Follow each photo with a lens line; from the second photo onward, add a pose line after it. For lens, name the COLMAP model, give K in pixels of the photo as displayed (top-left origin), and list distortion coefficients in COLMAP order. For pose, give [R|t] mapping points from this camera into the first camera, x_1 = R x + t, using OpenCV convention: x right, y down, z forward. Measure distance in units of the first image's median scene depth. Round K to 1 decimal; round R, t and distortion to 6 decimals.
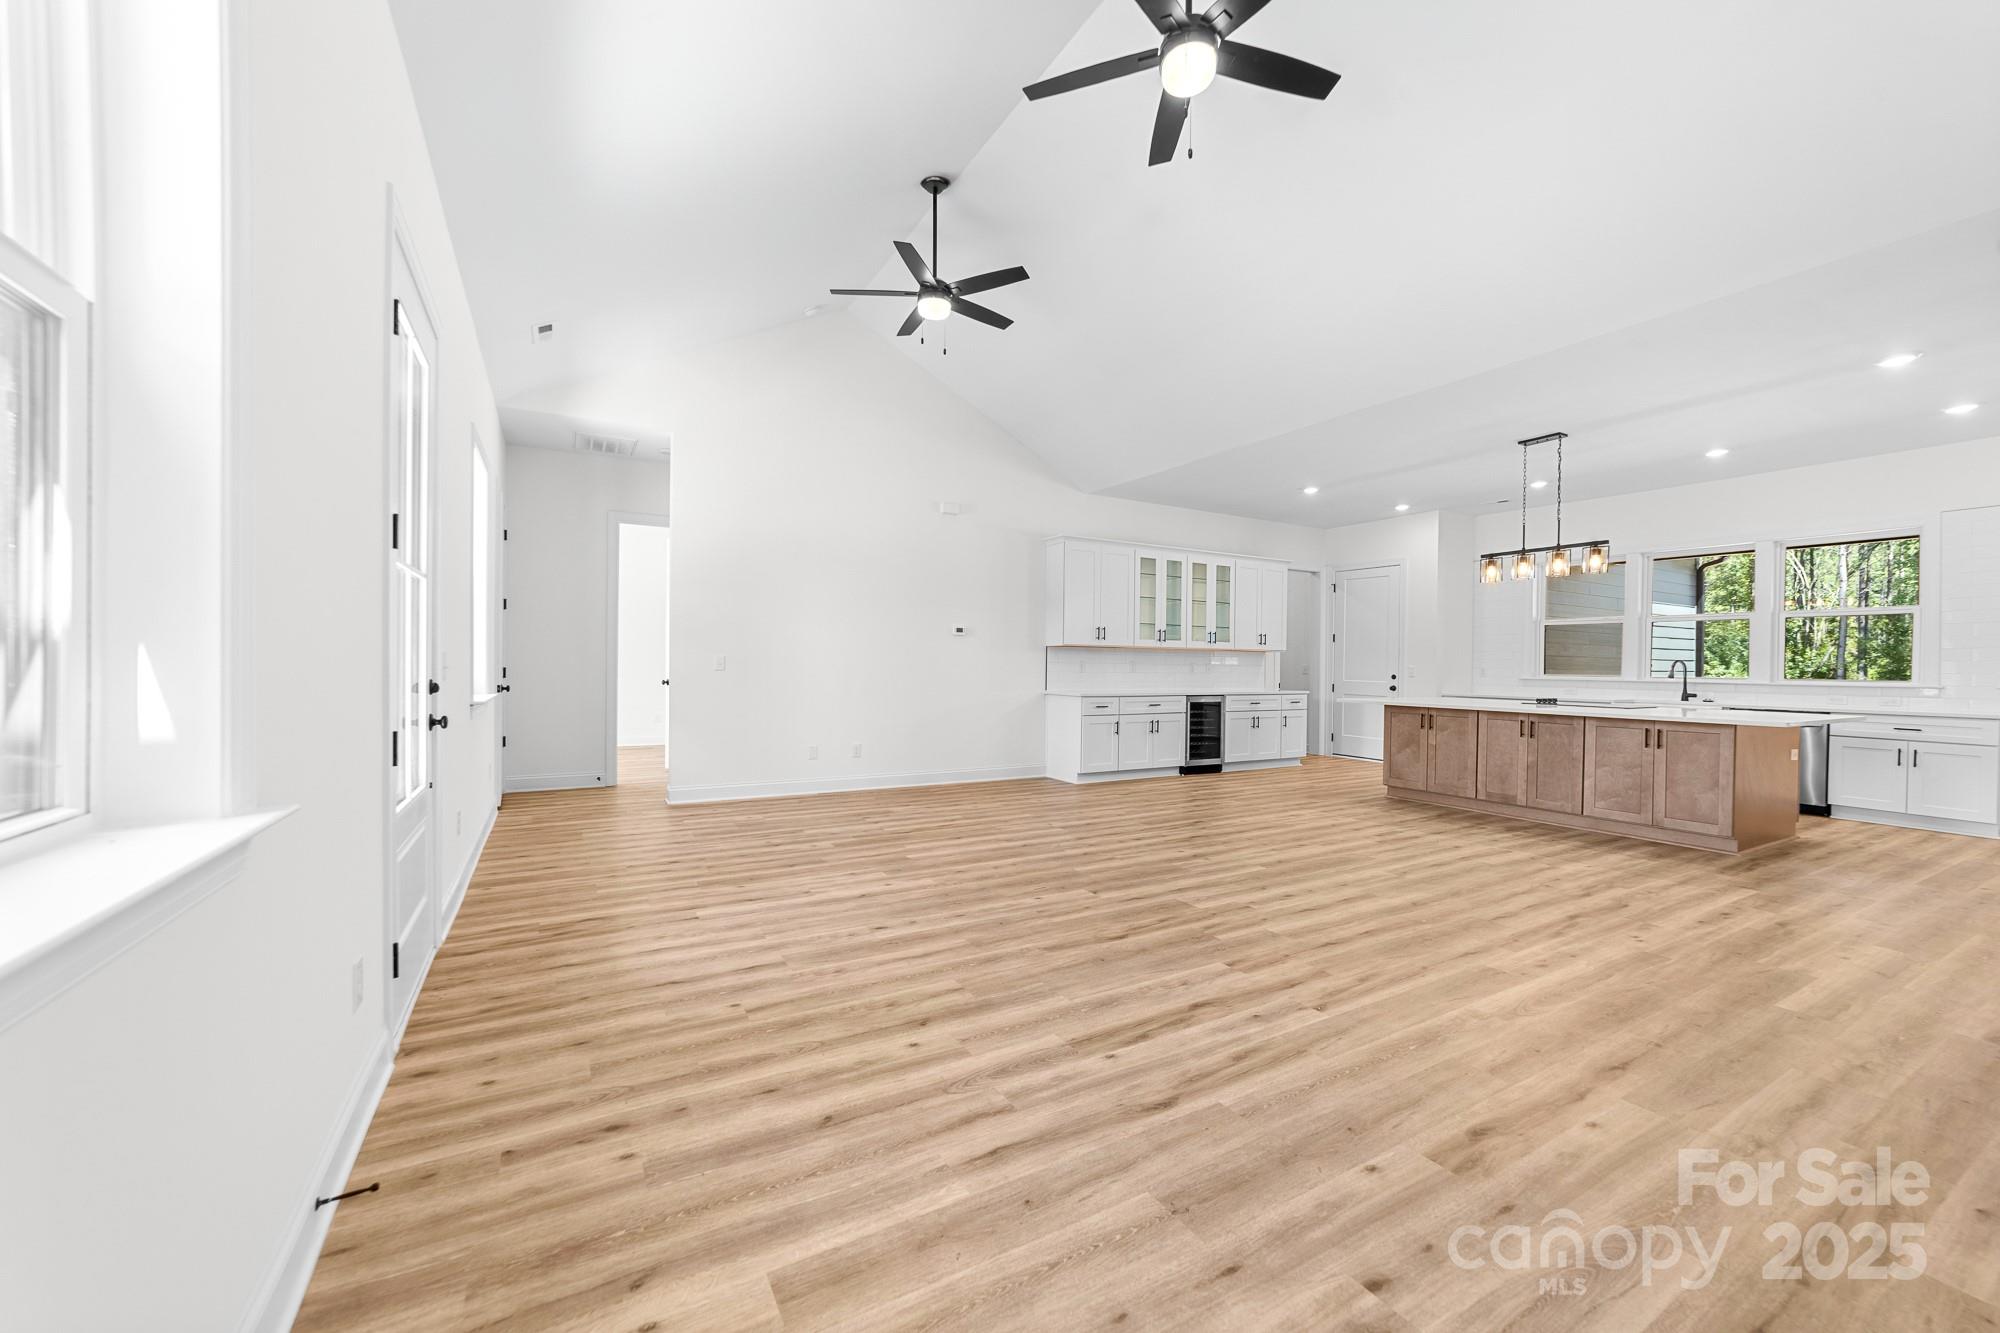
lens RADIAL K [[775.4, 0, 1001.4], [0, 775.4, 666.2], [0, 0, 1]] dist [-0.009933, 0.004287]
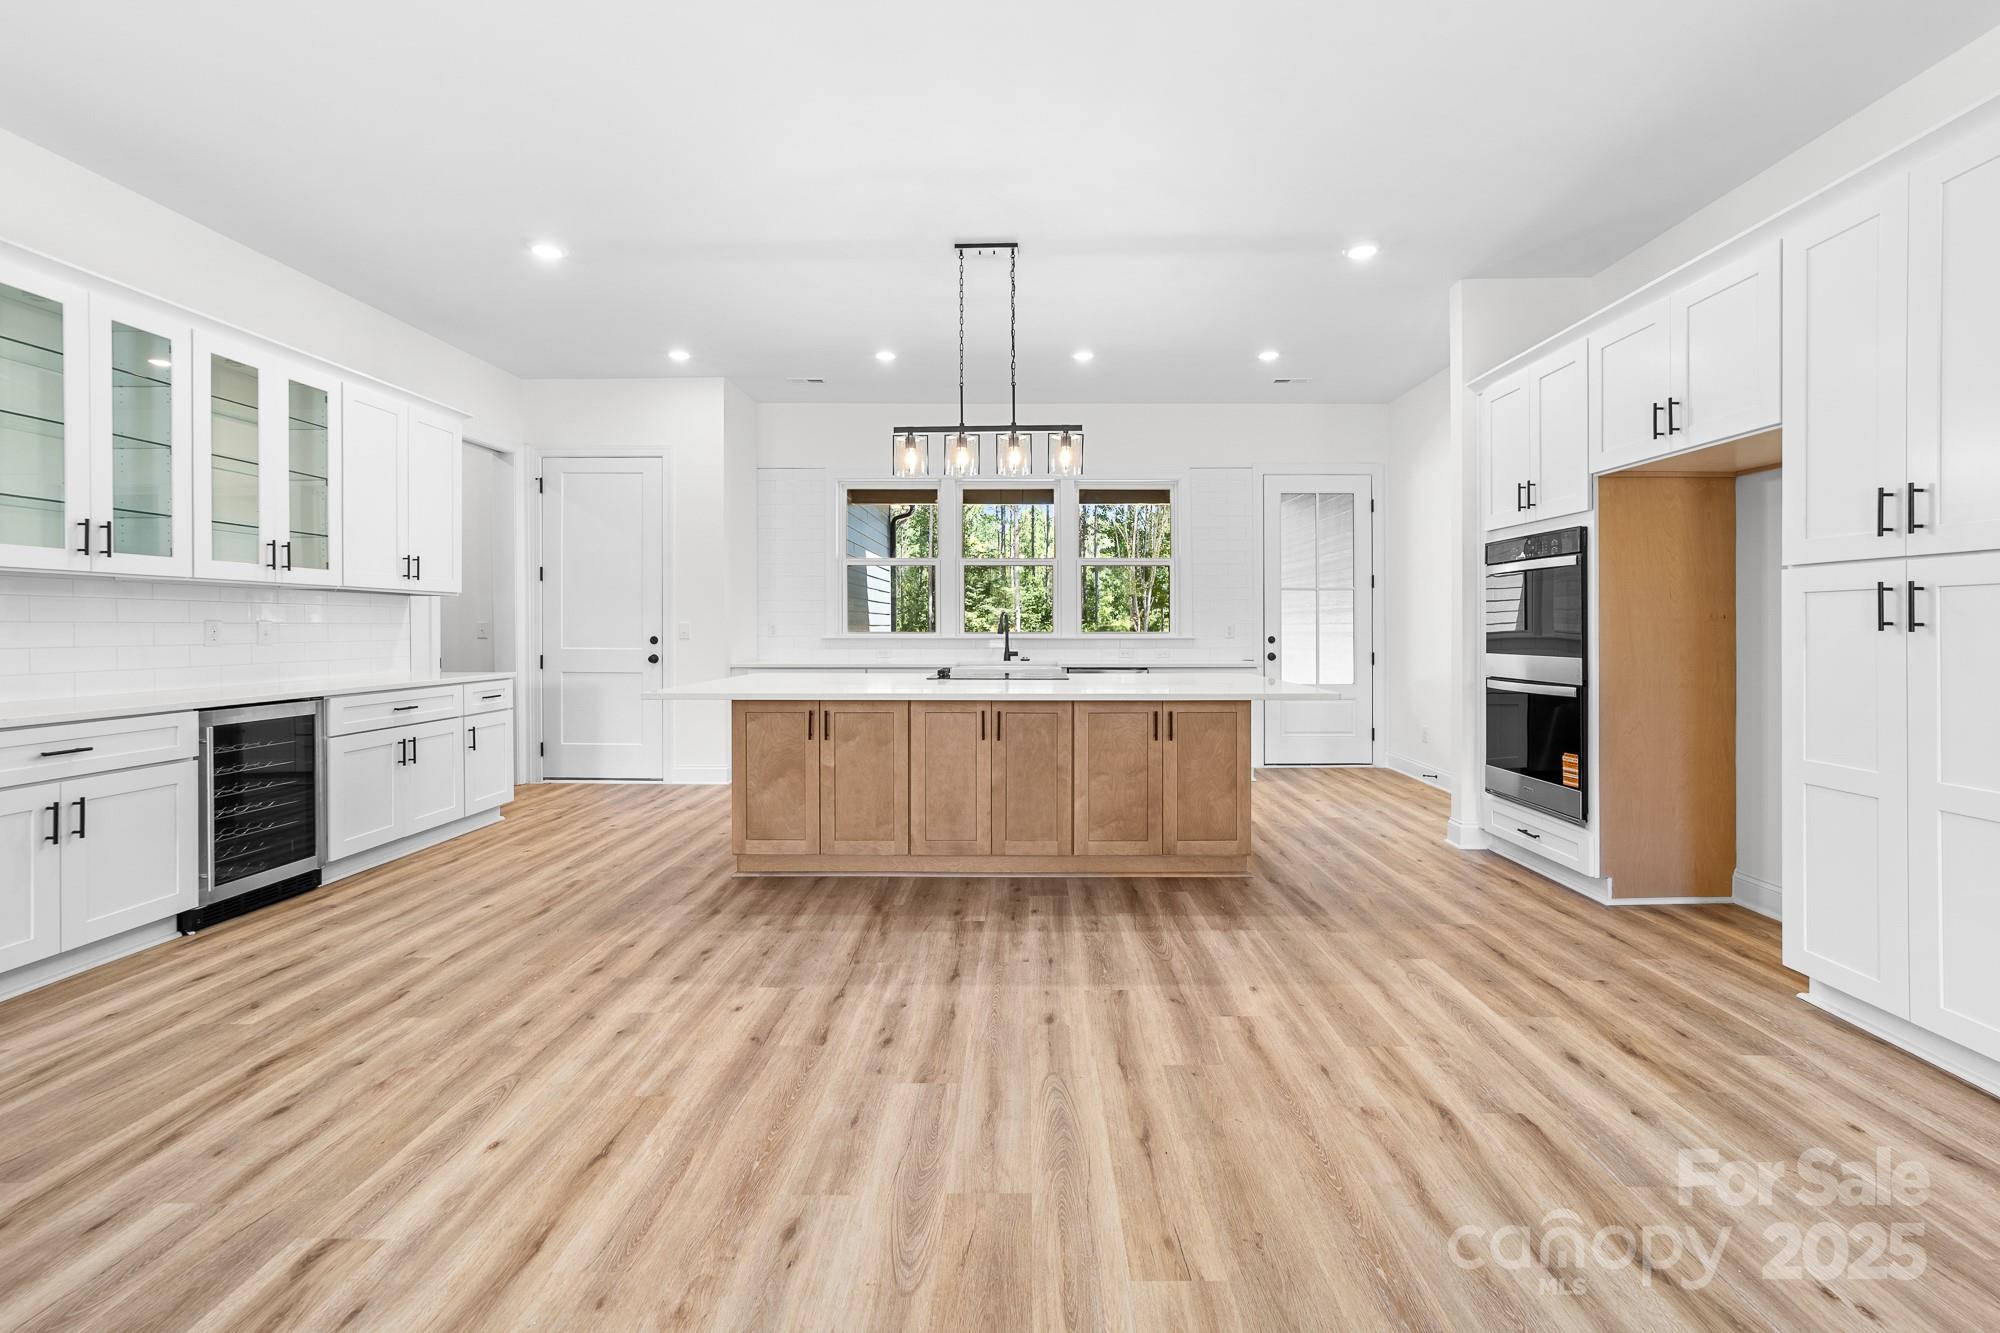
lens RADIAL K [[844.2, 0, 1022.9], [0, 844.2, 628.8], [0, 0, 1]] dist [-0.010739, 0.003115]
pose [[0.513106, -0.015410, 0.858187, 0.184022], [0.009532, 0.999879, 0.012255, -0.000472], [-0.858273, 0.001892, 0.513191, 0.853633]]
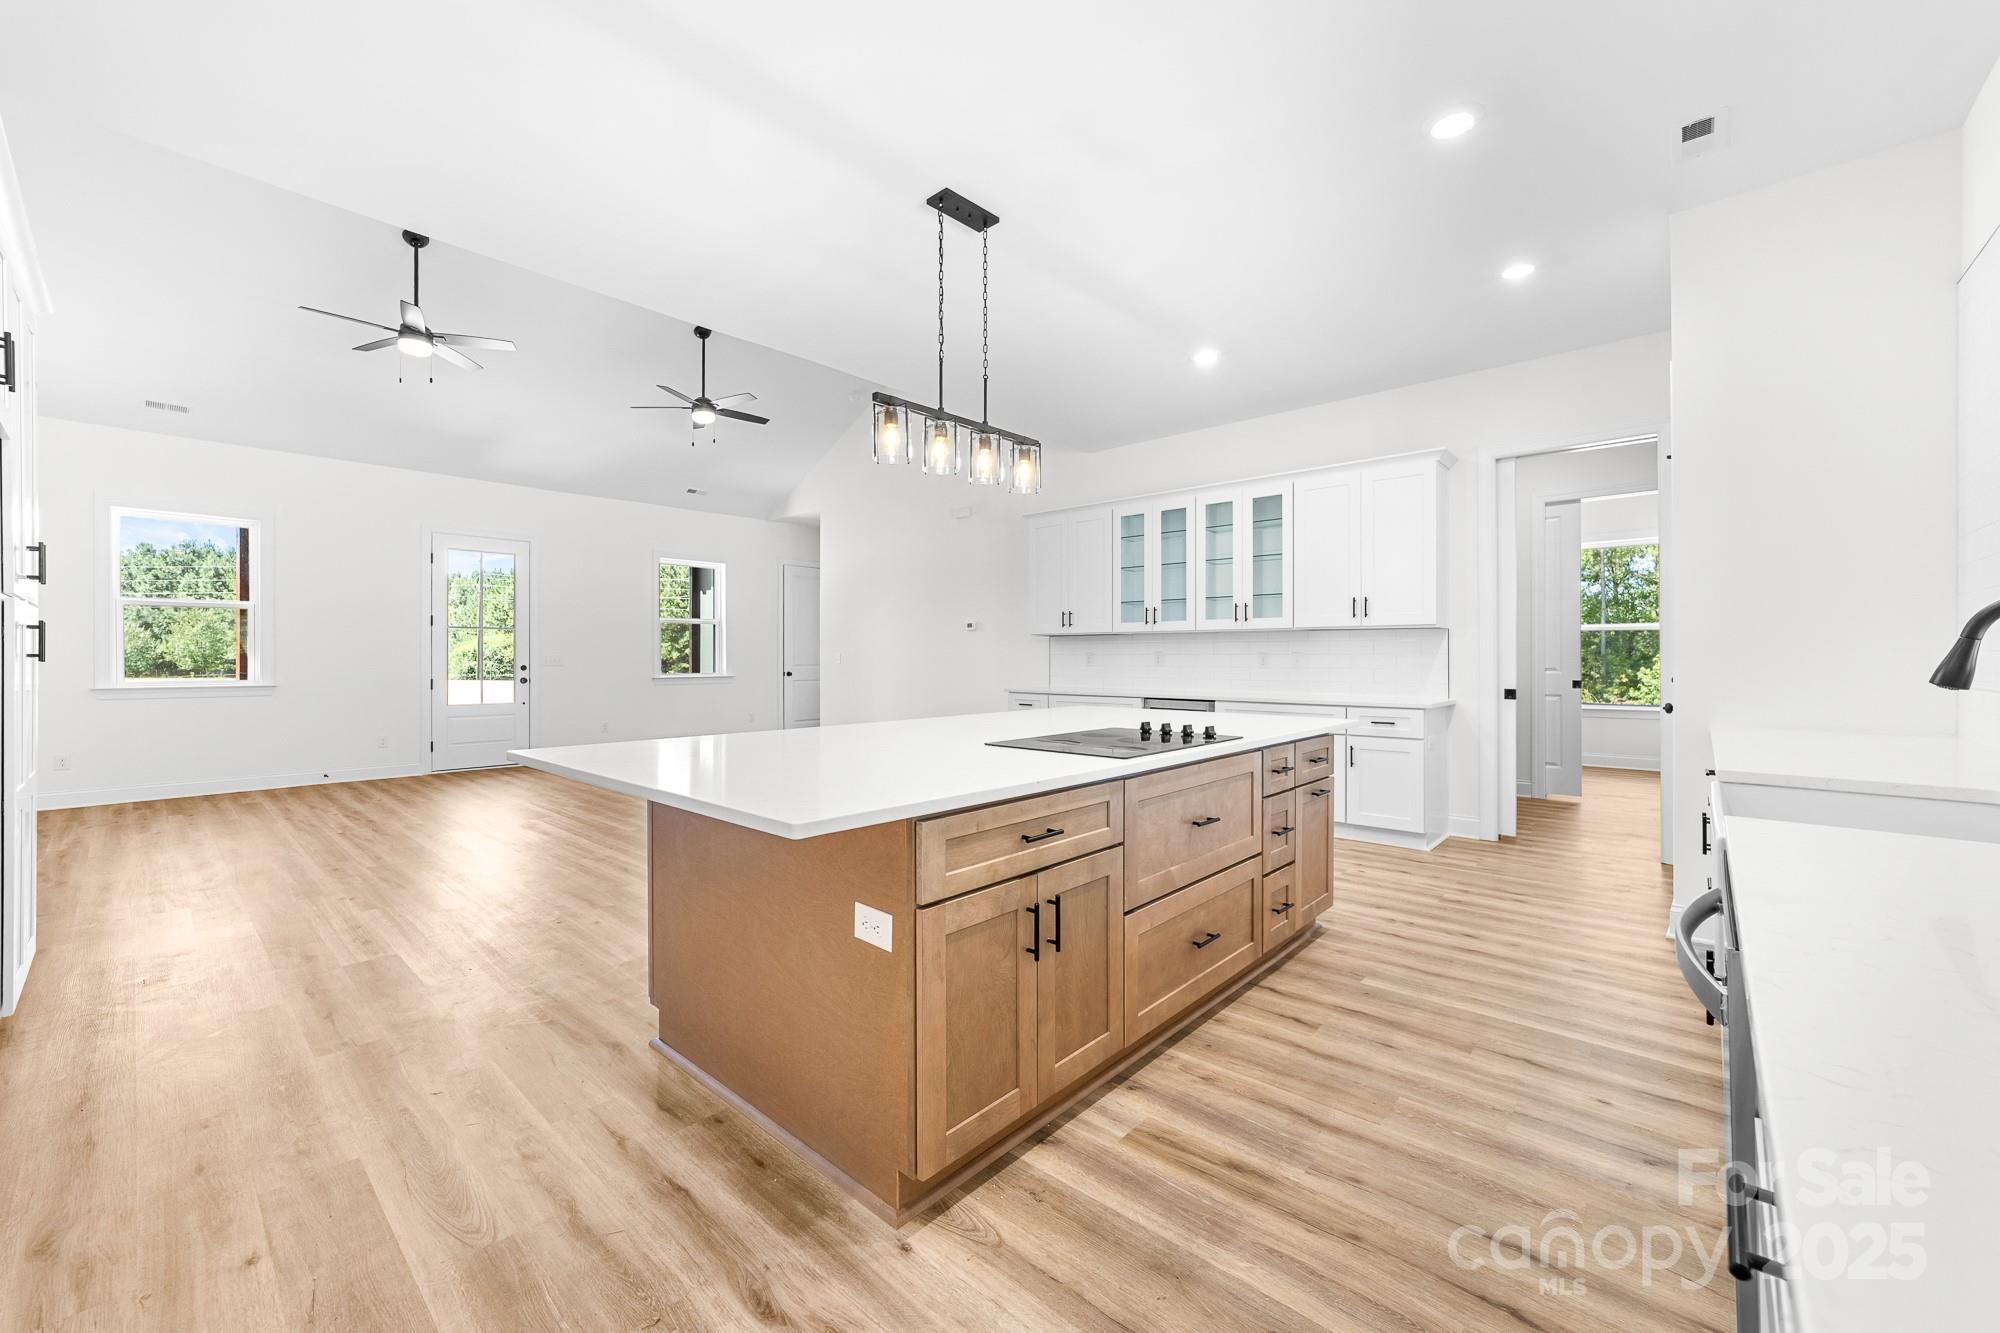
lens RADIAL K [[775.4, 0, 987.4], [0, 775.4, 667.3], [0, 0, 1]] dist [-0.009933, 0.004287]
pose [[0.296358, 0.001794, -0.955075, 1.619730], [0.005895, 0.999976, 0.003708, 0.012344], [0.955059, -0.006729, 0.296340, 1.162681]]
